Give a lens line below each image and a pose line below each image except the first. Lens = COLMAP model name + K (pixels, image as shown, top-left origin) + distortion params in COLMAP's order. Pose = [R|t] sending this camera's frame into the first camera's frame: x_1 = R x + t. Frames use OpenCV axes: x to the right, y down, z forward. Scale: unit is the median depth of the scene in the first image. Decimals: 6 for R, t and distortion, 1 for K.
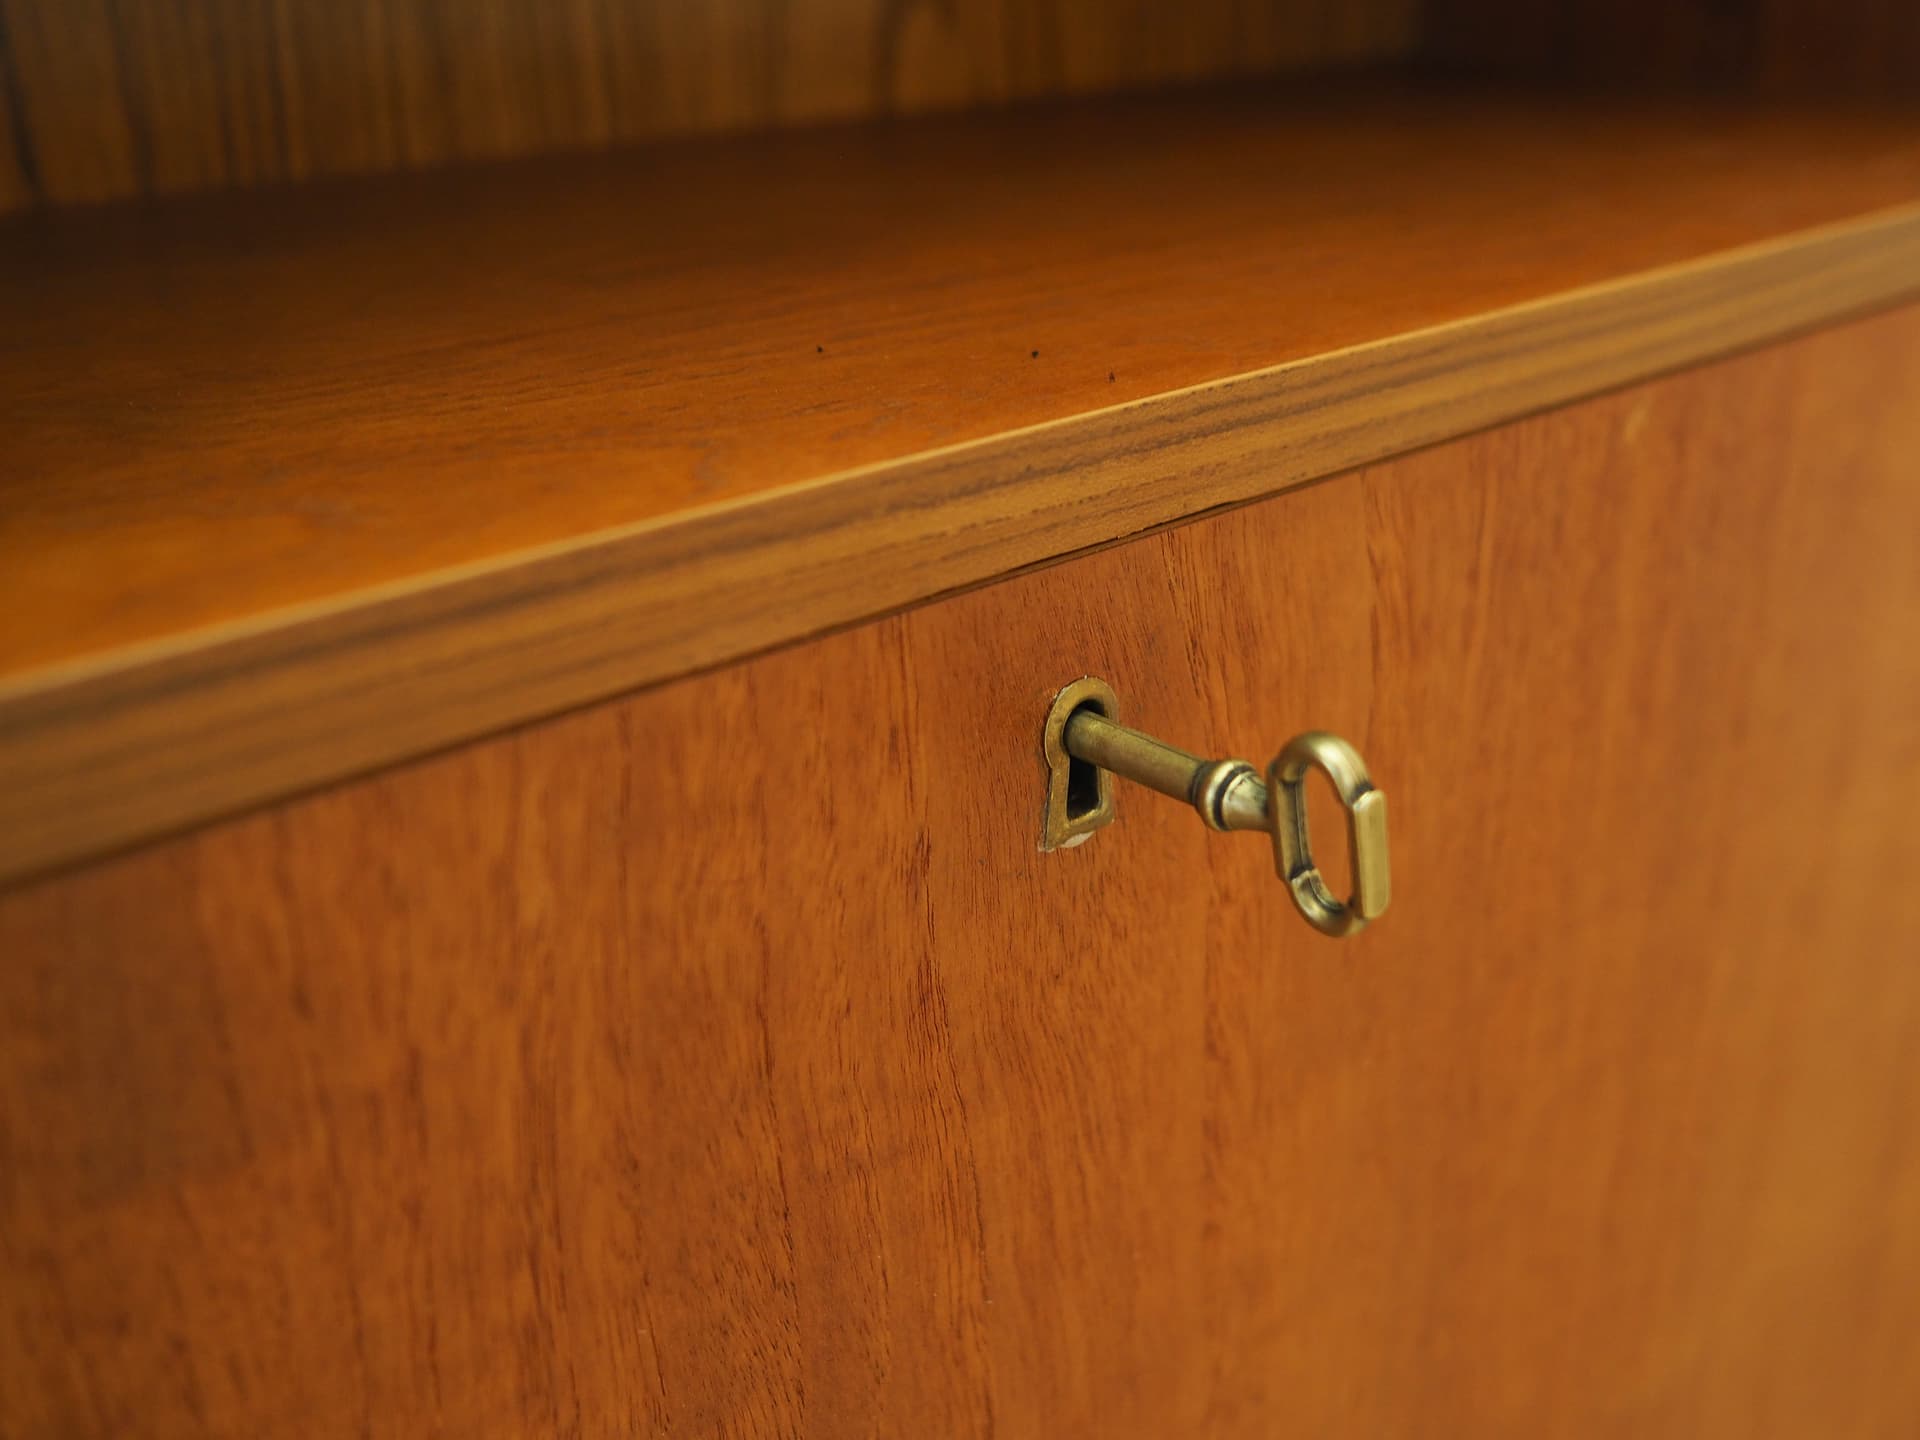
lens RADIAL K [[2321.8, 0, 962.5], [0, 2321.8, 716.6], [0, 0, 1]] dist [-0.011054, 0.000000]
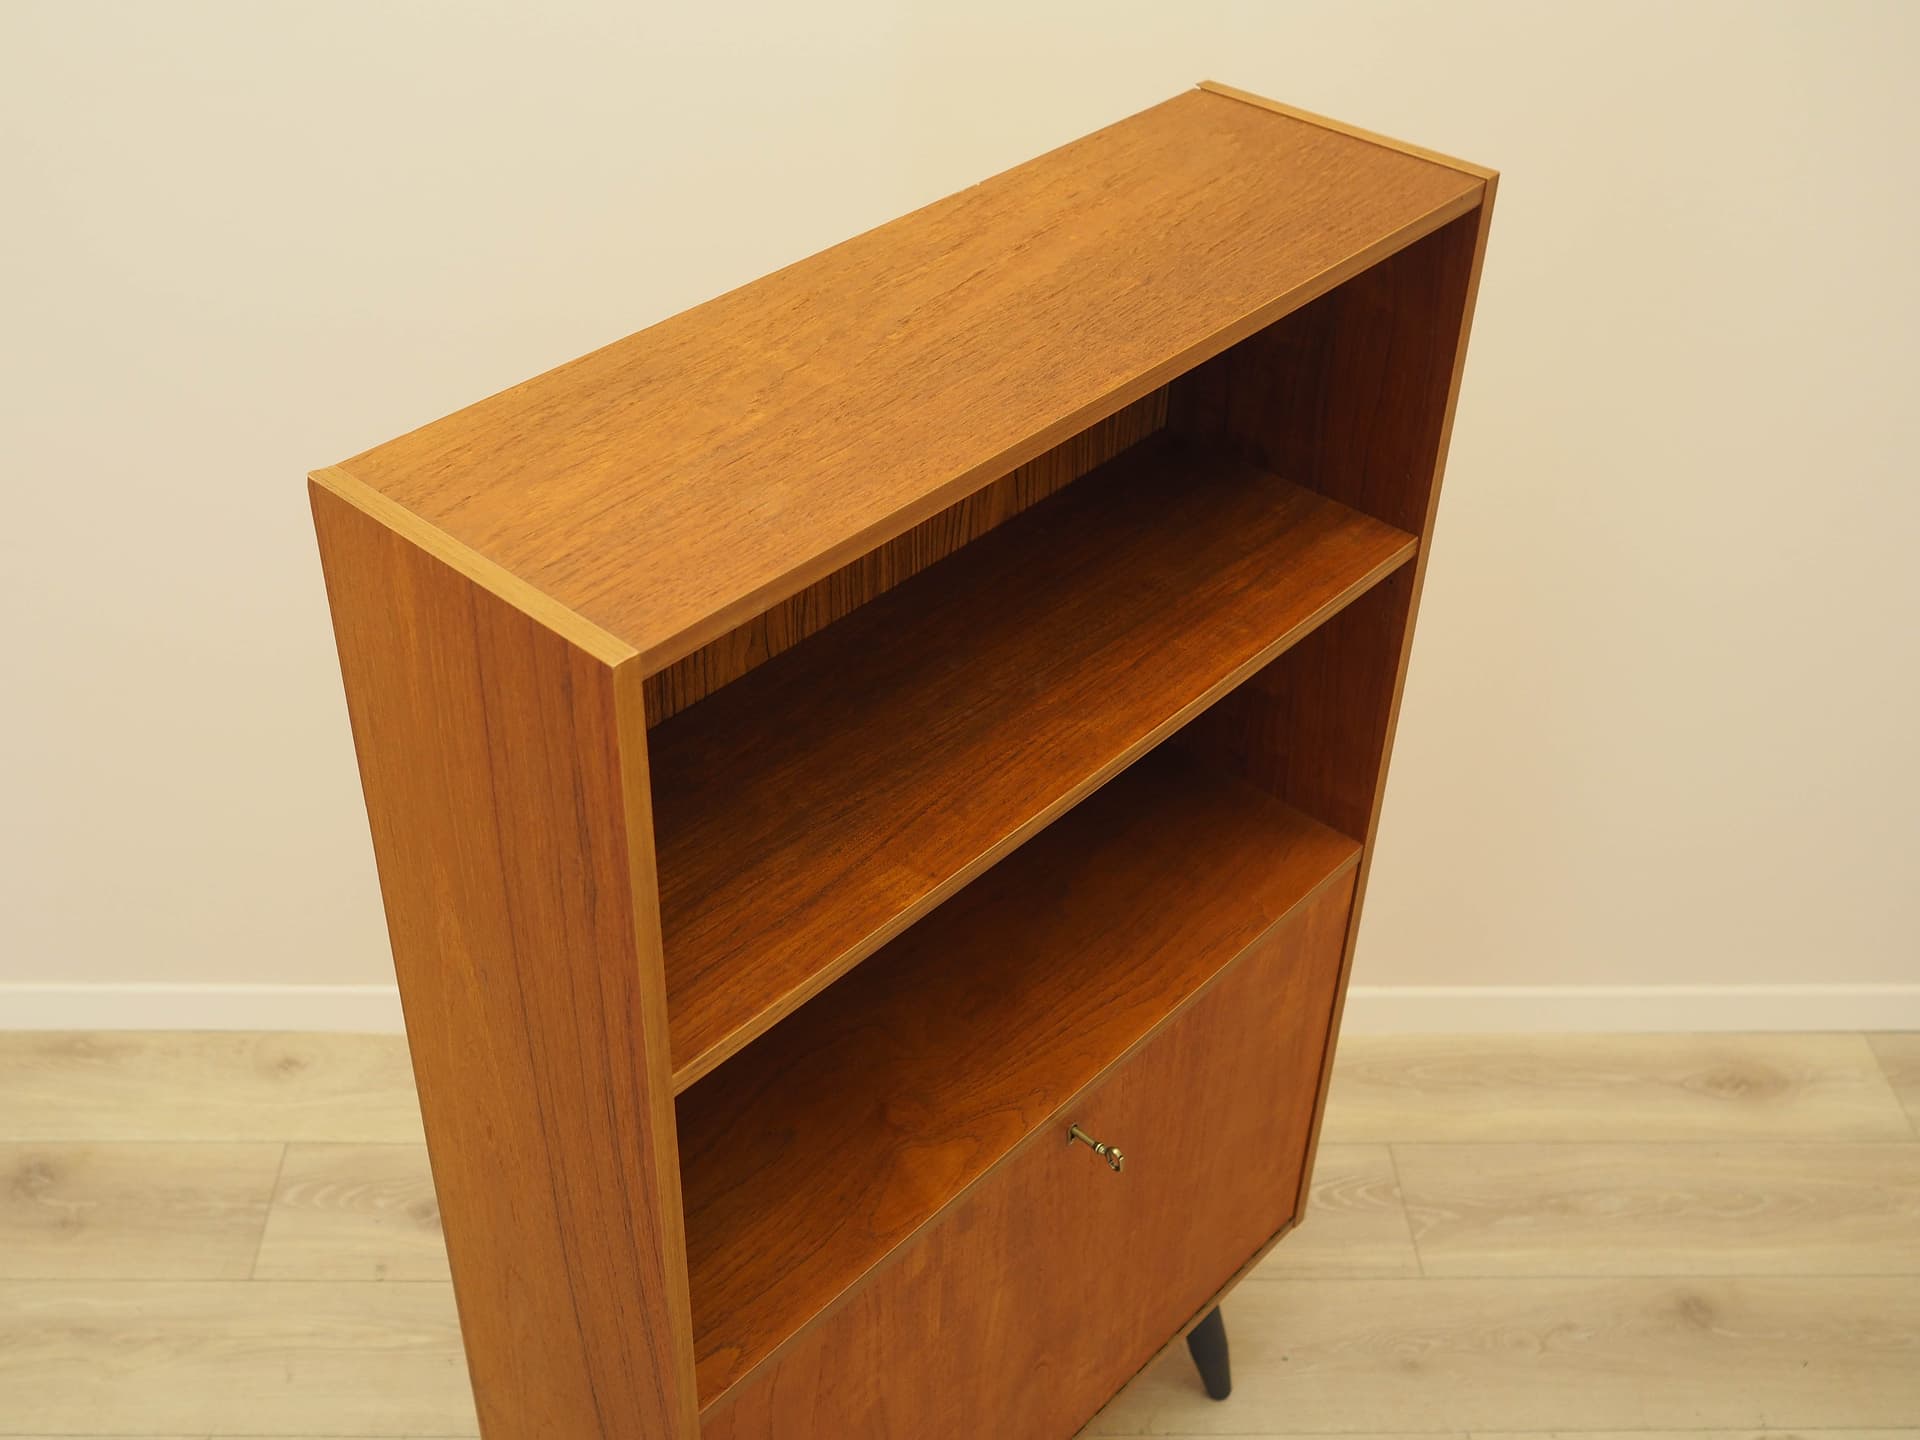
lens RADIAL K [[2321.8, 0, 917.1], [0, 2321.8, 676.5], [0, 0, 1]] dist [-0.011054, 0.000000]
pose [[0.996188, -0.028305, 0.082516, -0.844612], [0.010883, 0.978831, 0.204382, -2.466189], [-0.086554, -0.202705, 0.975407, -4.747135]]
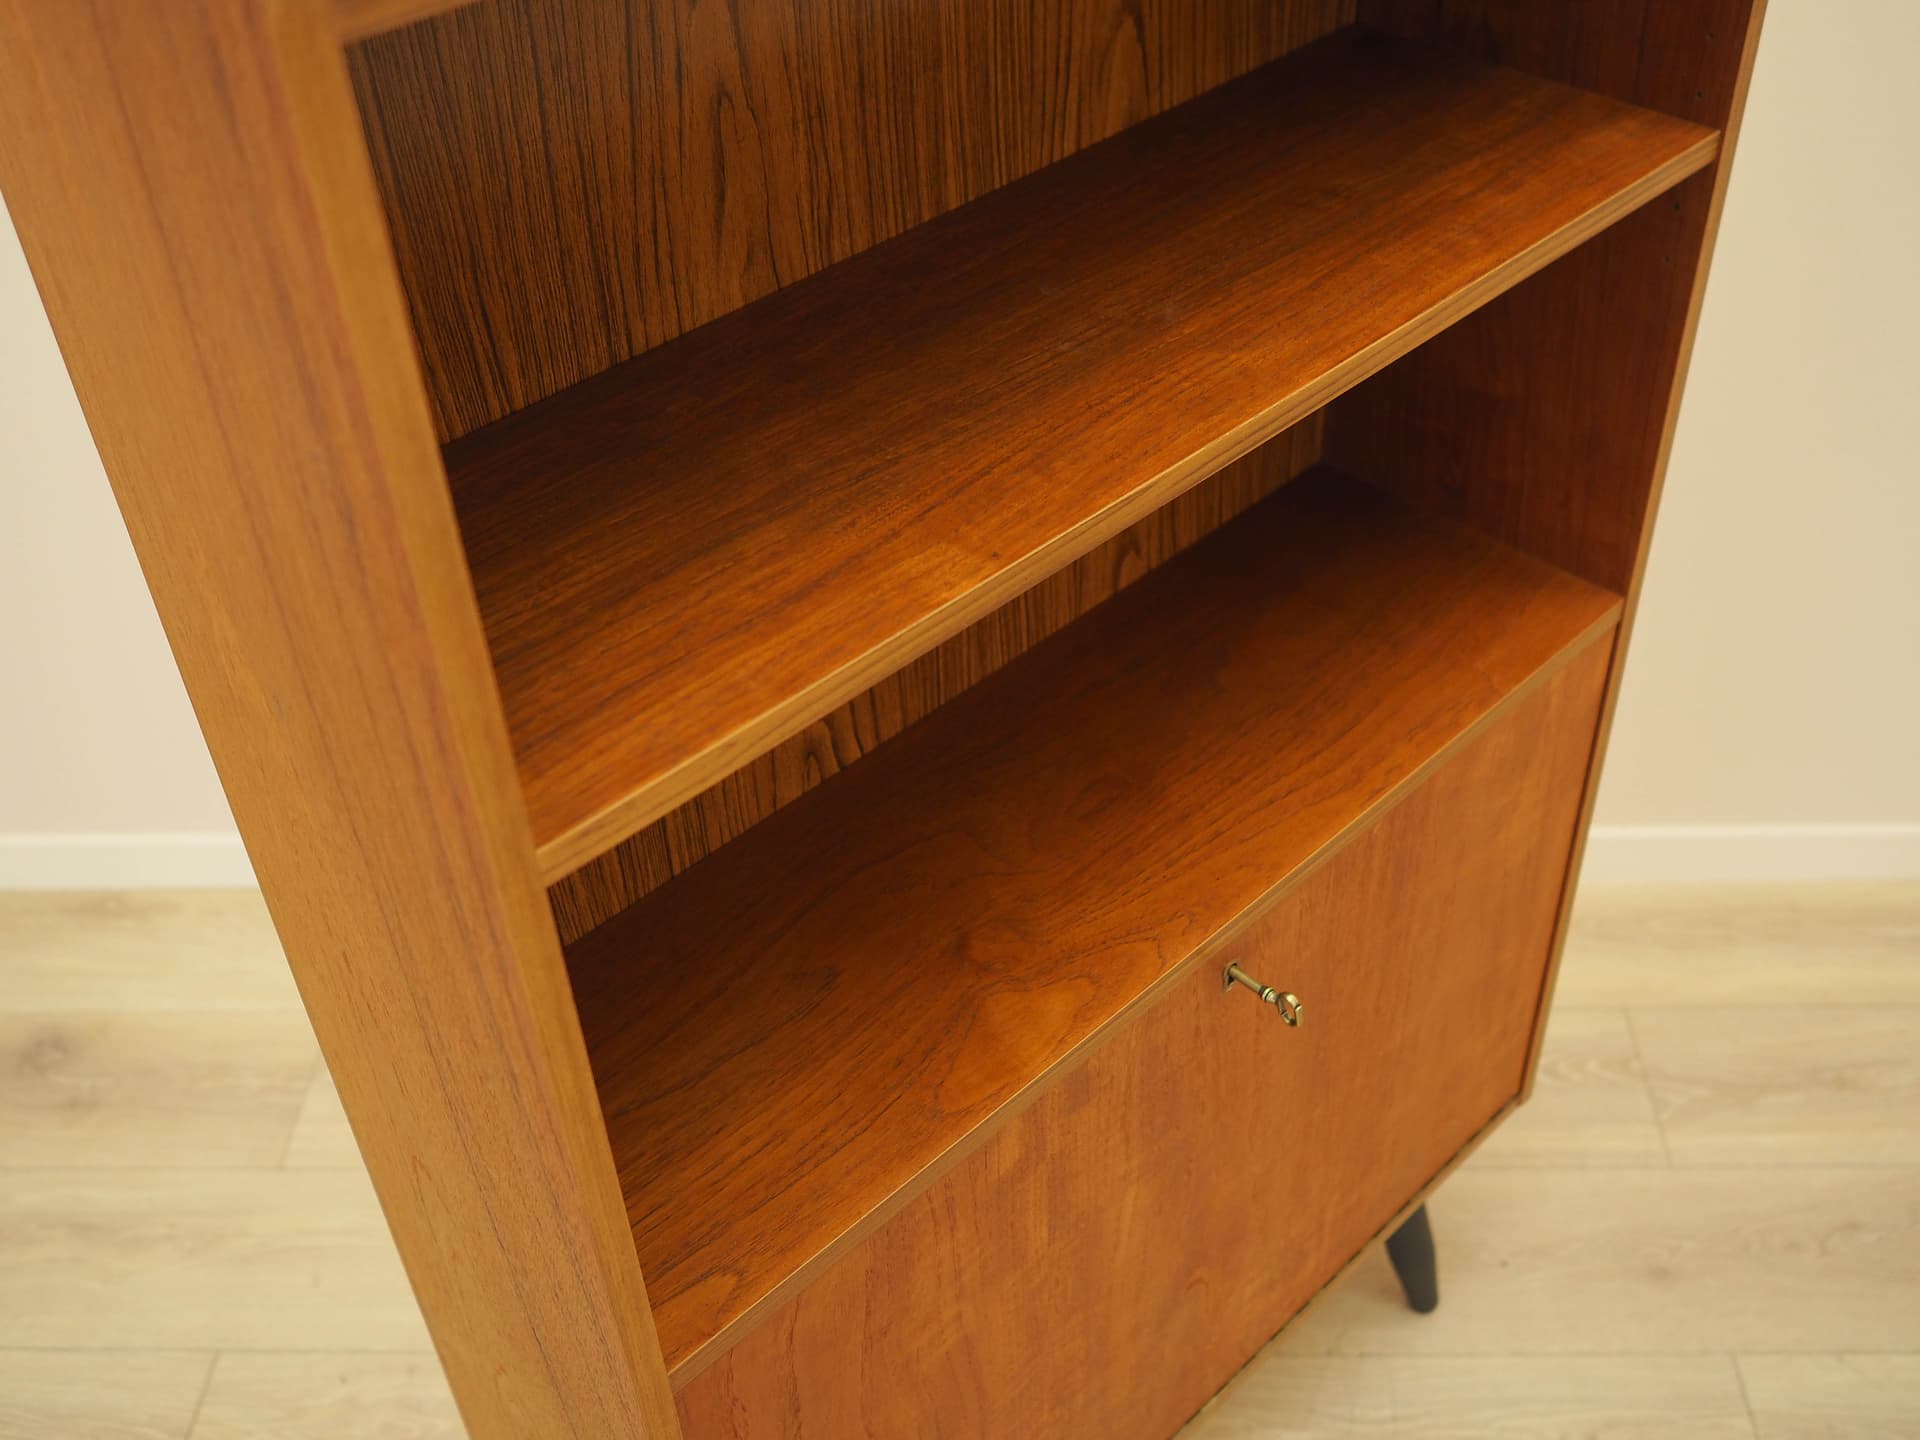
lens RADIAL K [[2321.8, 0, 960.0], [0, 2321.8, 721.9], [0, 0, 1]] dist [-0.011054, 0.000000]
pose [[0.998805, -0.044652, 0.019854, -0.541870], [0.037713, 0.962710, 0.267896, -1.687555], [-0.031075, -0.266827, 0.963243, -3.147133]]
